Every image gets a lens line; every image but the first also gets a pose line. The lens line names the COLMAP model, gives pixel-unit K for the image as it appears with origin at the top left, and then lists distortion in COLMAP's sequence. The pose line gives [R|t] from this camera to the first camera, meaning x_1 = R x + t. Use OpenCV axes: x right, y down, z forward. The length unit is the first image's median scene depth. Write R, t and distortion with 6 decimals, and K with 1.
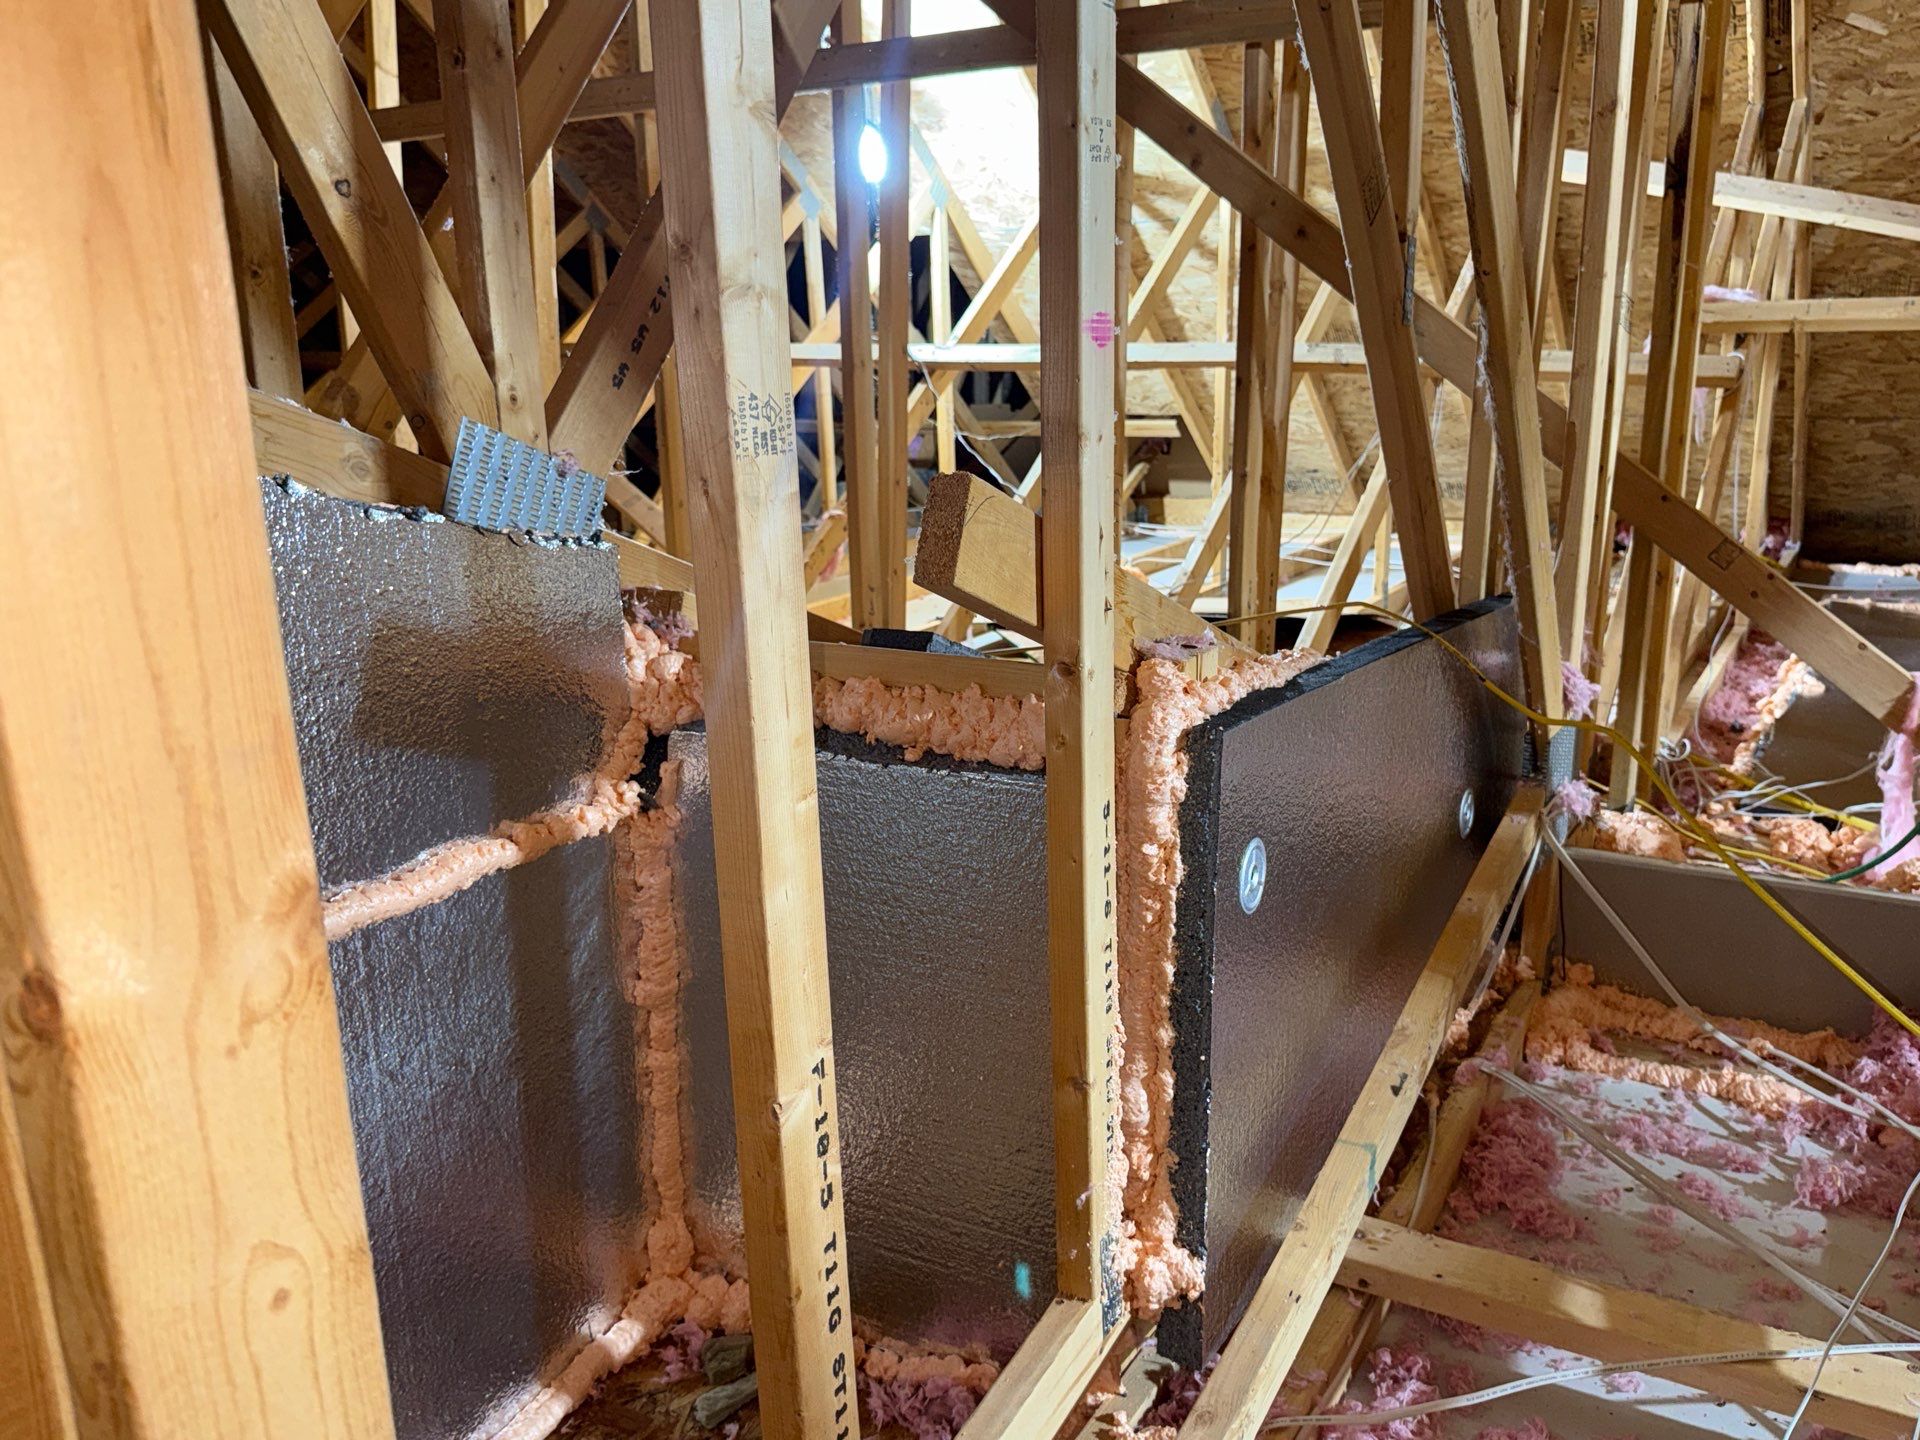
lens RADIAL K [[1356.5, 0, 960.0], [0, 1356.5, 720.0], [0, 0, 1]] dist [0.040360, -0.074580]
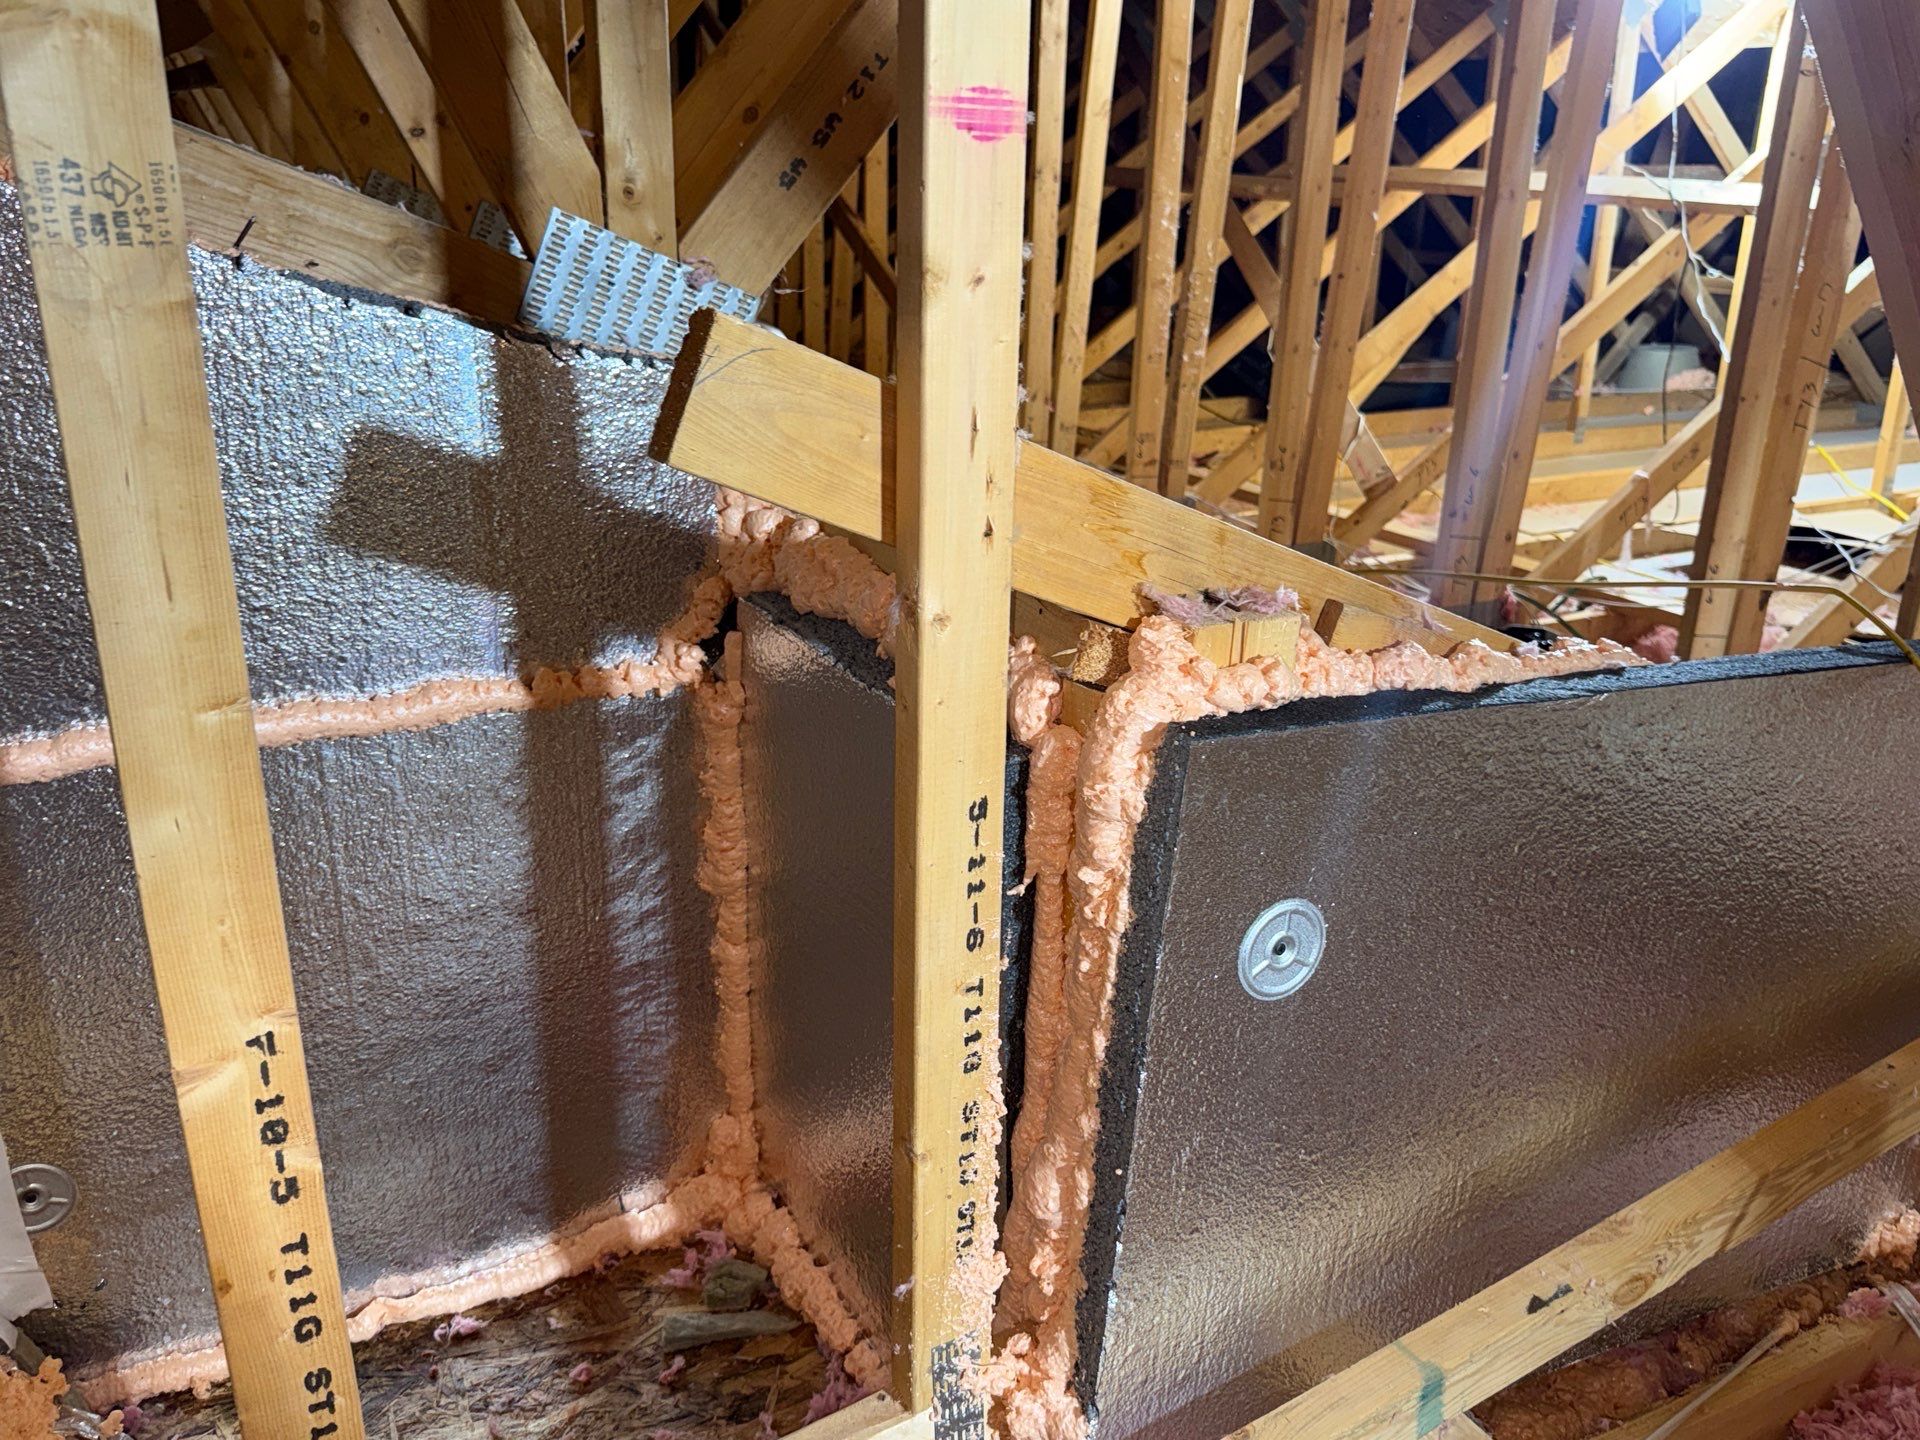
lens RADIAL K [[1425.1, 0, 960.8], [0, 1425.1, 725.0], [0, 0, 1]] dist [0.056300, -0.082465]
pose [[0.870940, 0.215385, -0.441670, 0.383533], [-0.170238, 0.975411, 0.139973, -0.074299], [0.460958, -0.046719, 0.886191, 0.292827]]
